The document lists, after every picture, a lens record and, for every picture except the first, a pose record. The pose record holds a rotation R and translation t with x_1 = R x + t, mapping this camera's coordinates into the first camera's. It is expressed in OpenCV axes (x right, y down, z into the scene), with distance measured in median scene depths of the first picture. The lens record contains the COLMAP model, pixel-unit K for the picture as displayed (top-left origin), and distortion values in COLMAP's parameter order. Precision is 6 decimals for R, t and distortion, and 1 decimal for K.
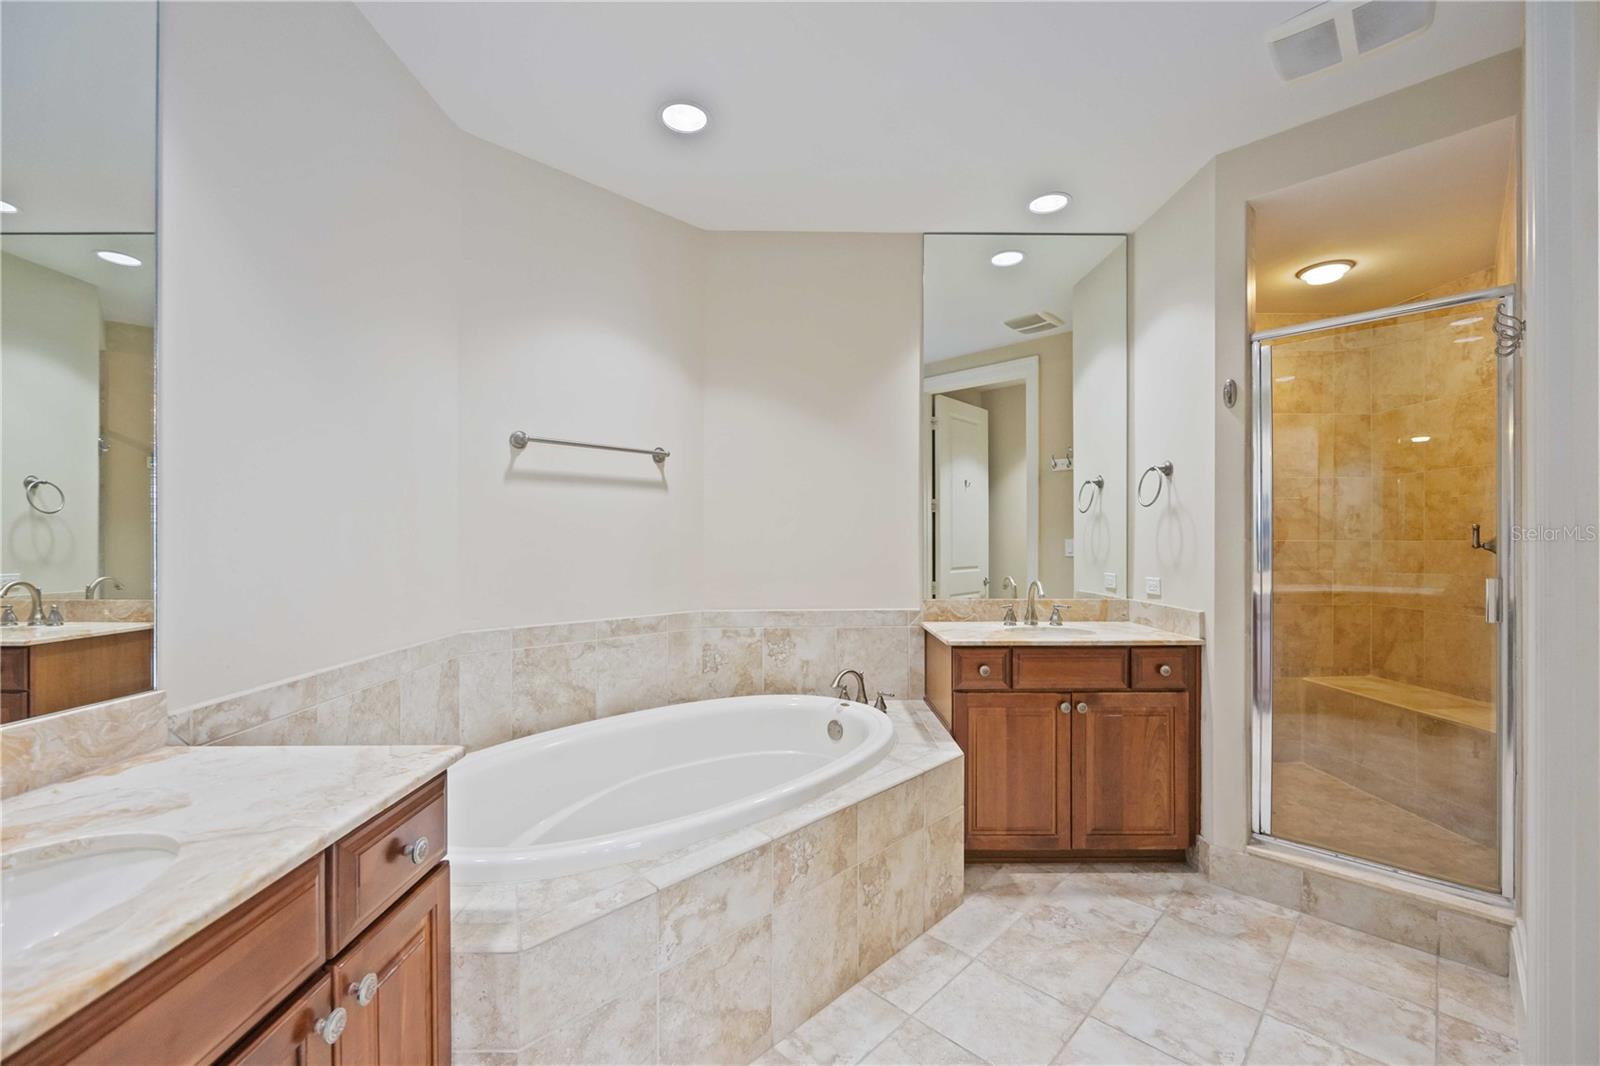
lens RADIAL K [[664.5, 0, 789.3], [0, 664.5, 539.7], [0, 0, 1]] dist [-0.005878, 0.000056]
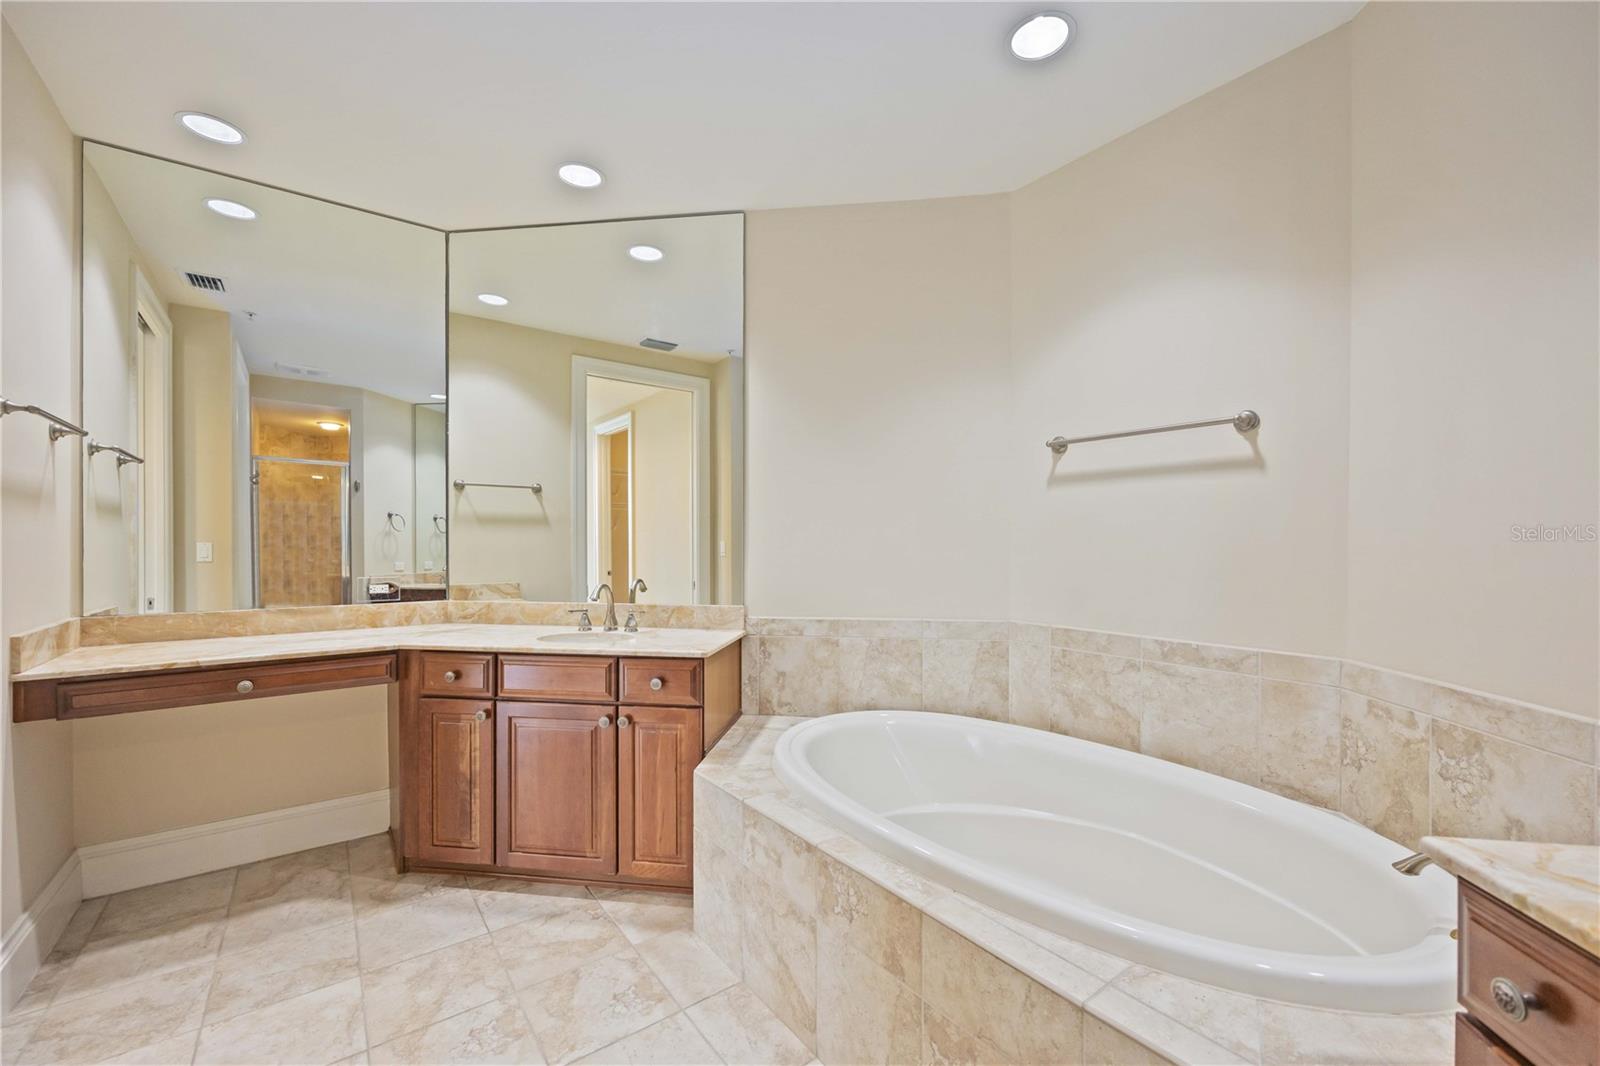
lens RADIAL K [[642.5, 0, 842.8], [0, 642.5, 543.2], [0, 0, 1]] dist [-0.002664, -0.000204]
pose [[-0.108324, 0.001139, -0.994115, 0.618098], [0.000154, 0.999999, 0.001129, 0.001118], [0.994116, -0.000030, -0.108324, 0.770543]]
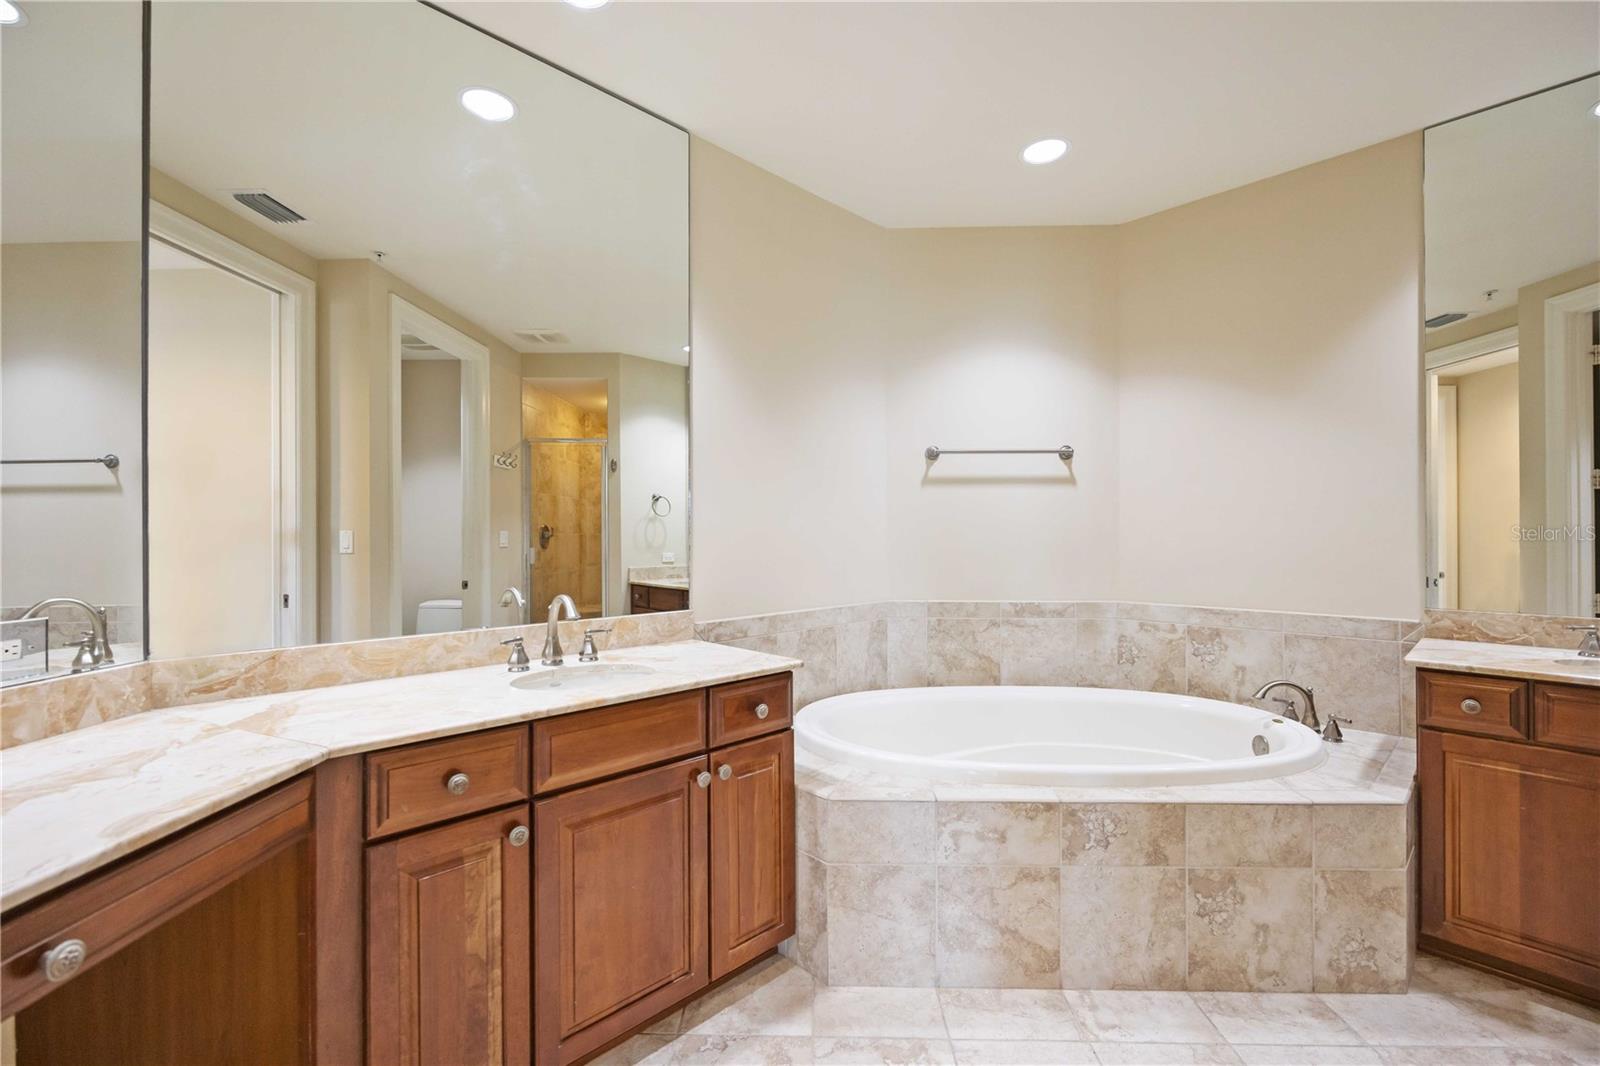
lens RADIAL K [[648.9, 0, 796.5], [0, 648.9, 533.3], [0, 0, 1]] dist [-0.000745, -0.000126]
pose [[0.692283, -0.002430, -0.721622, 0.304977], [0.002783, 0.999996, -0.000698, 0.002547], [0.721621, -0.001525, 0.692287, -0.045173]]
